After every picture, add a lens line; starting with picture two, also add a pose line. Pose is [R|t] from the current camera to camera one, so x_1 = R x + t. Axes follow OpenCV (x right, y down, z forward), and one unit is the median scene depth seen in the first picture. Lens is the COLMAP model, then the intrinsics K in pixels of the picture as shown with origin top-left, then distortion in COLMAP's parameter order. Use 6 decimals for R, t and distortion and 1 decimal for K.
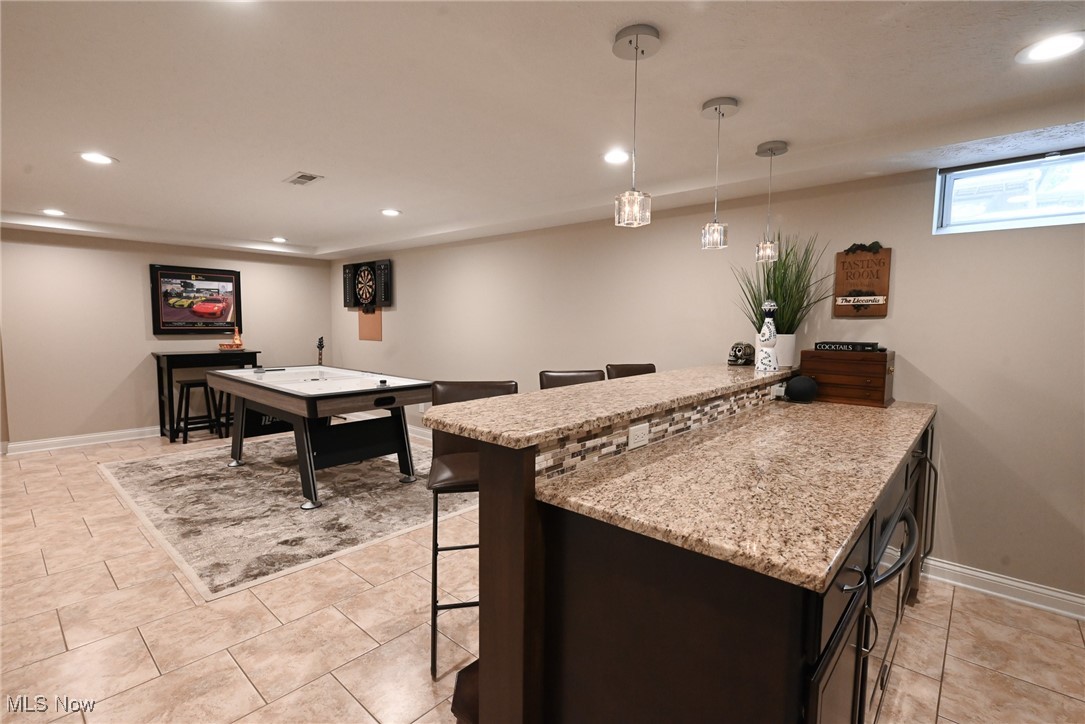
lens RADIAL K [[499.4, 0, 540.7], [0, 499.4, 358.3], [0, 0, 1]] dist [-0.002365, 0.000070]
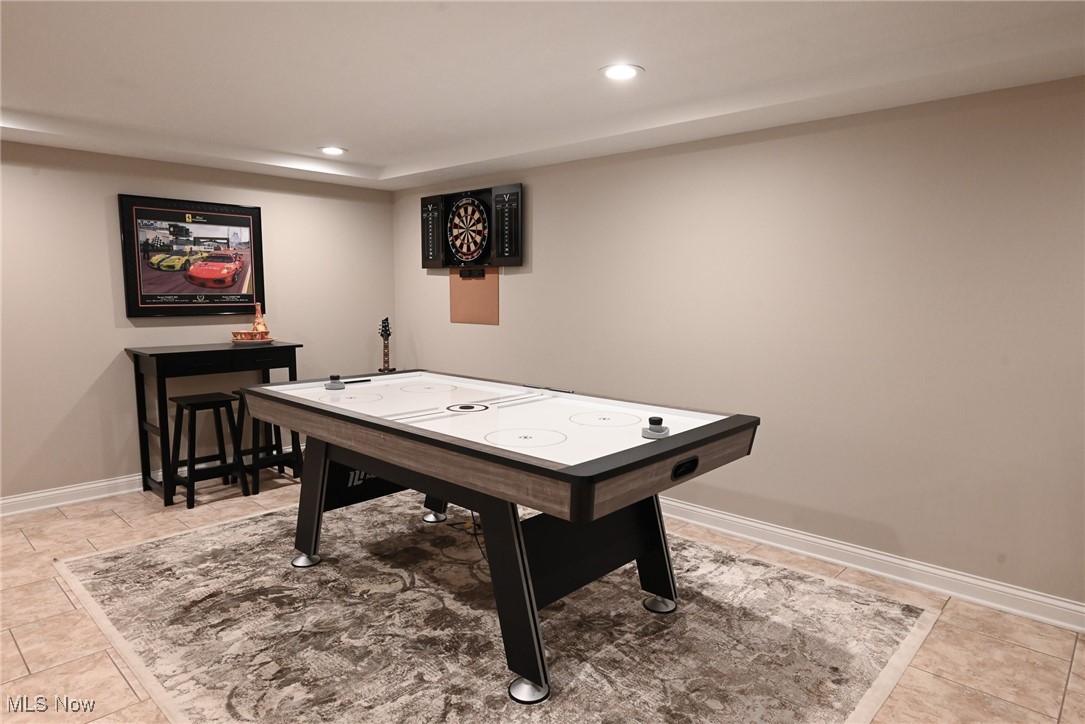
lens RADIAL K [[646.5, 0, 542.5], [0, 646.5, 361.1], [0, 0, 1]] dist [-0.004475, 0.000311]
pose [[0.999706, -0.003748, -0.023968, -0.277493], [0.004657, 0.999268, 0.037958, -0.023035], [0.023808, -0.038058, 0.998992, 0.262037]]
